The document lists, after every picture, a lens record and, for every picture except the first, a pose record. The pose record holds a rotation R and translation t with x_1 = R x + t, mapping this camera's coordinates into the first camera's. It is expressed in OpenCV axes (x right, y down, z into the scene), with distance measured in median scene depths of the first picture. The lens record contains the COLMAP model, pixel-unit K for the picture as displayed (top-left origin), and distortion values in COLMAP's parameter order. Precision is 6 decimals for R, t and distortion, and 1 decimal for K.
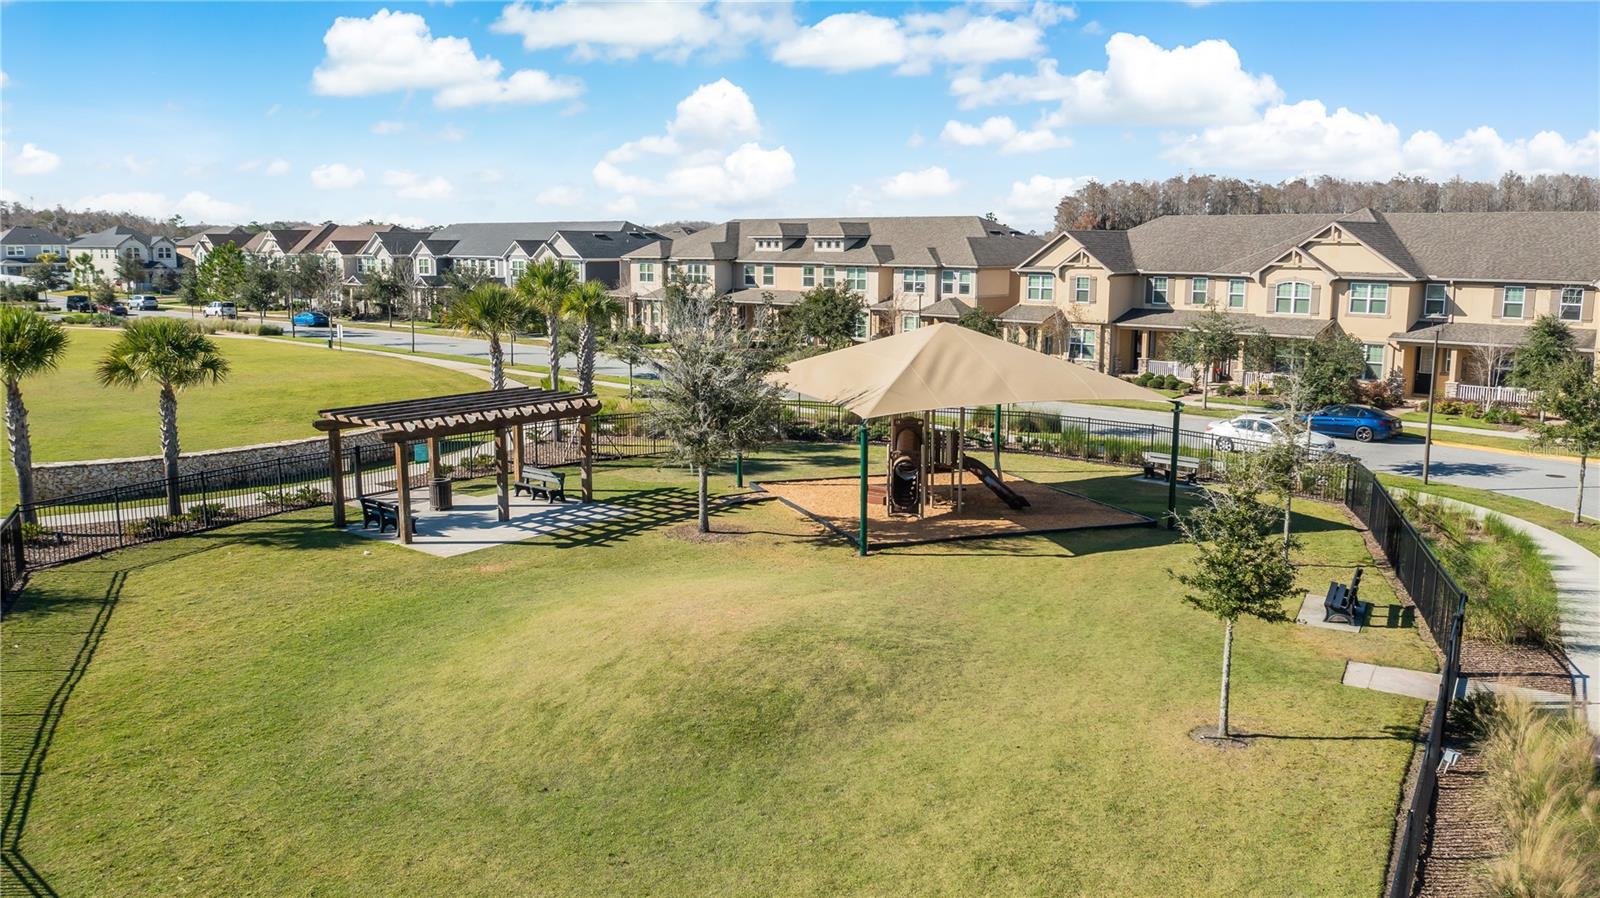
lens RADIAL K [[1252.3, 0, 800.0], [0, 1252.3, 449.0], [0, 0, 1]] dist [-0.035180, -0.000180]
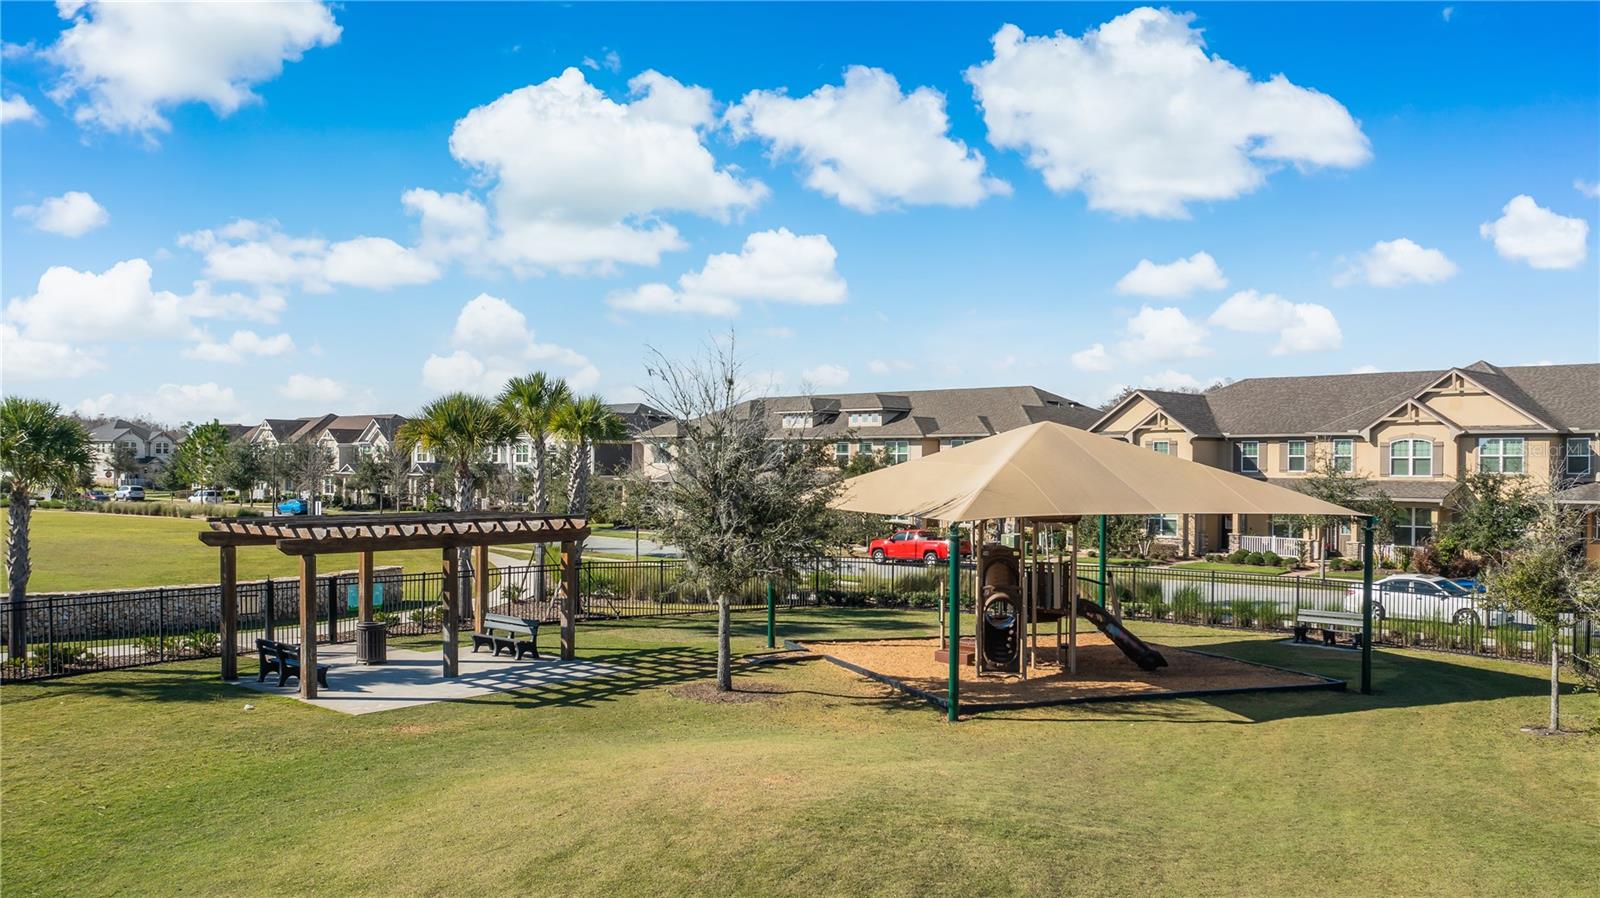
lens RADIAL K [[1292.6, 0, 798.0], [0, 1292.6, 472.3], [0, 0, 1]] dist [-0.084979, 0.004418]
pose [[0.999825, 0.004560, -0.018117, -0.020297], [-0.007368, 0.987392, -0.158121, 0.054214], [0.017168, 0.158227, 0.987253, 0.235908]]
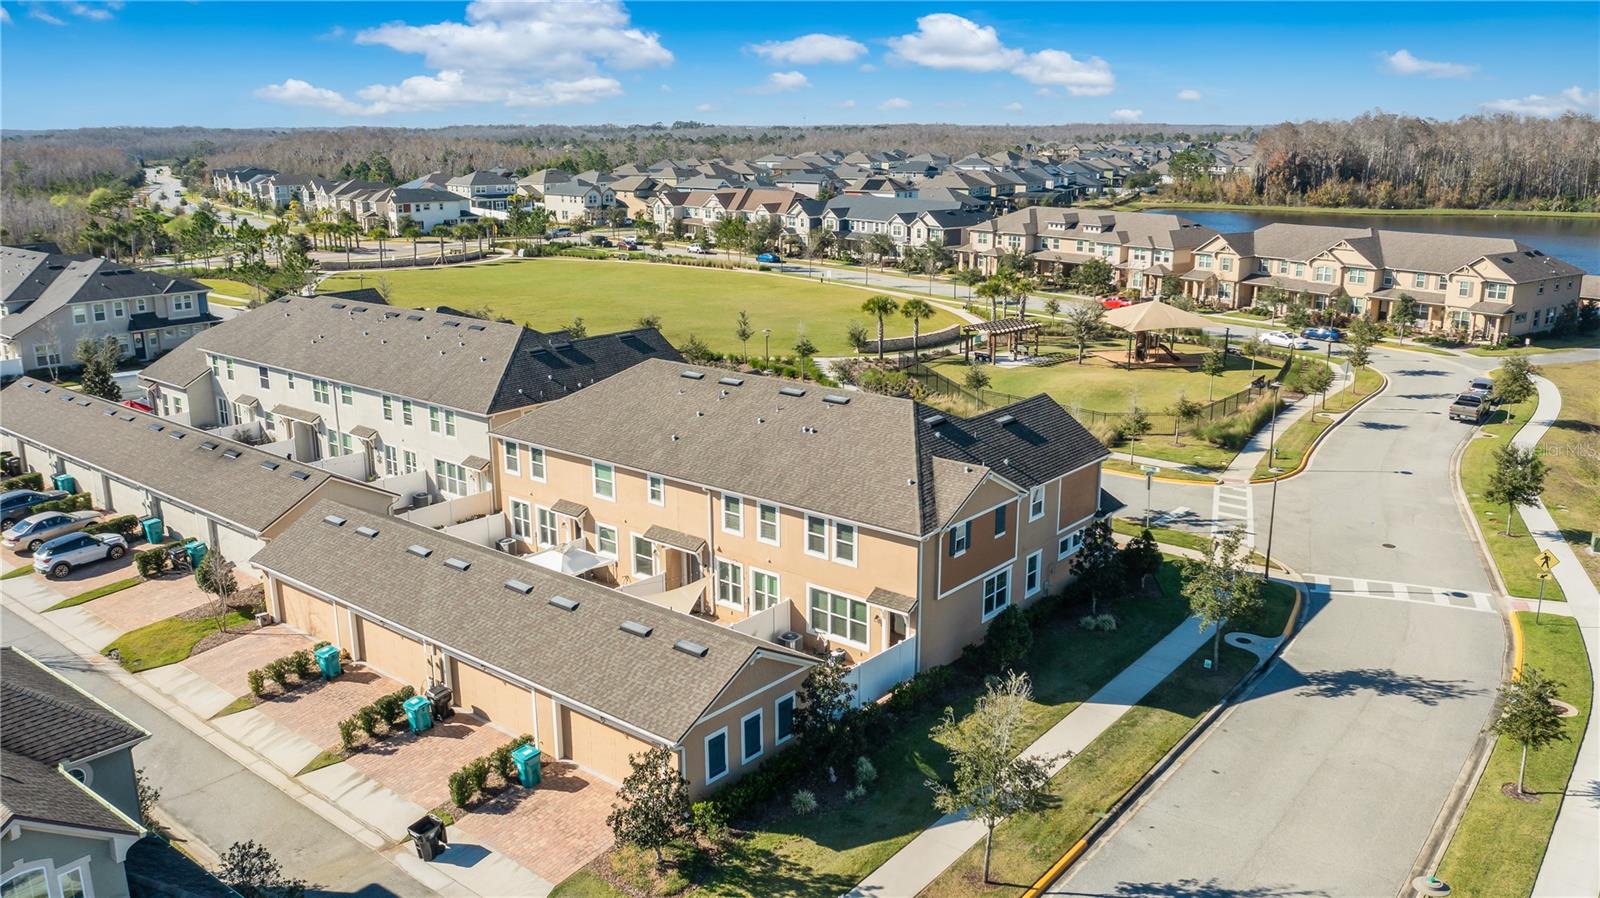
lens RADIAL K [[1252.3, 0, 800.0], [0, 1252.3, 449.0], [0, 0, 1]] dist [-0.035180, -0.000180]
pose [[0.987545, 0.032668, -0.153910, -0.272087], [-0.019163, 0.995898, 0.088428, 0.009655], [0.156168, -0.084377, 0.984120, -2.264528]]
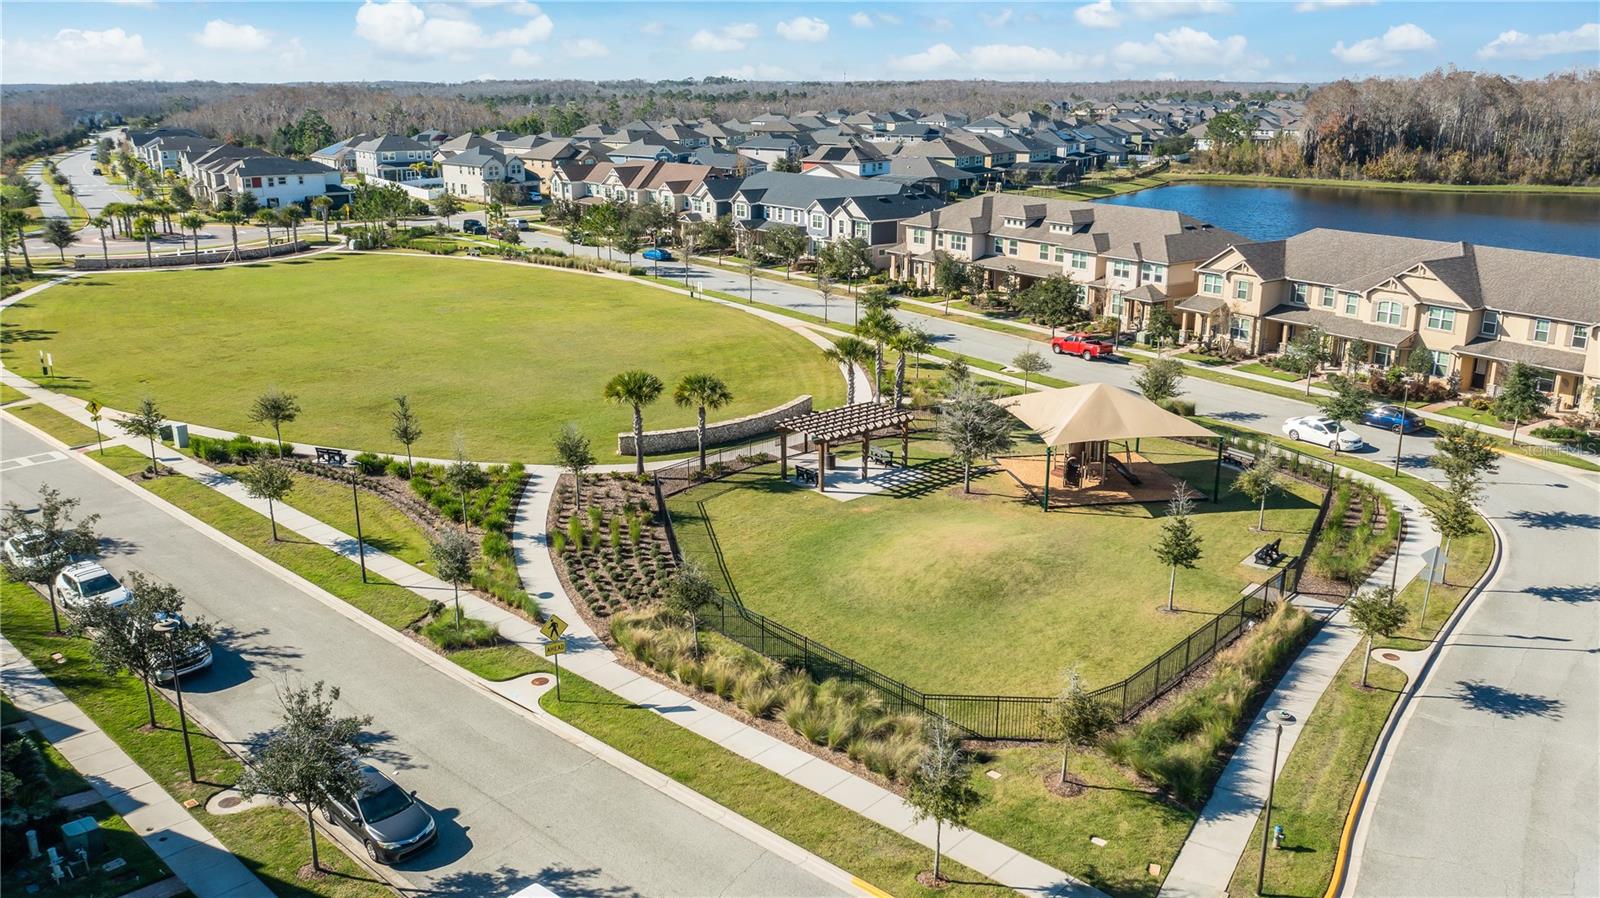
lens RADIAL K [[1252.3, 0, 800.0], [0, 1252.3, 449.0], [0, 0, 1]] dist [-0.035180, -0.000180]
pose [[0.981031, 0.051007, -0.187022, 0.029565], [-0.028294, 0.992107, 0.122163, -0.219237], [0.191777, -0.114554, 0.974730, -0.905986]]
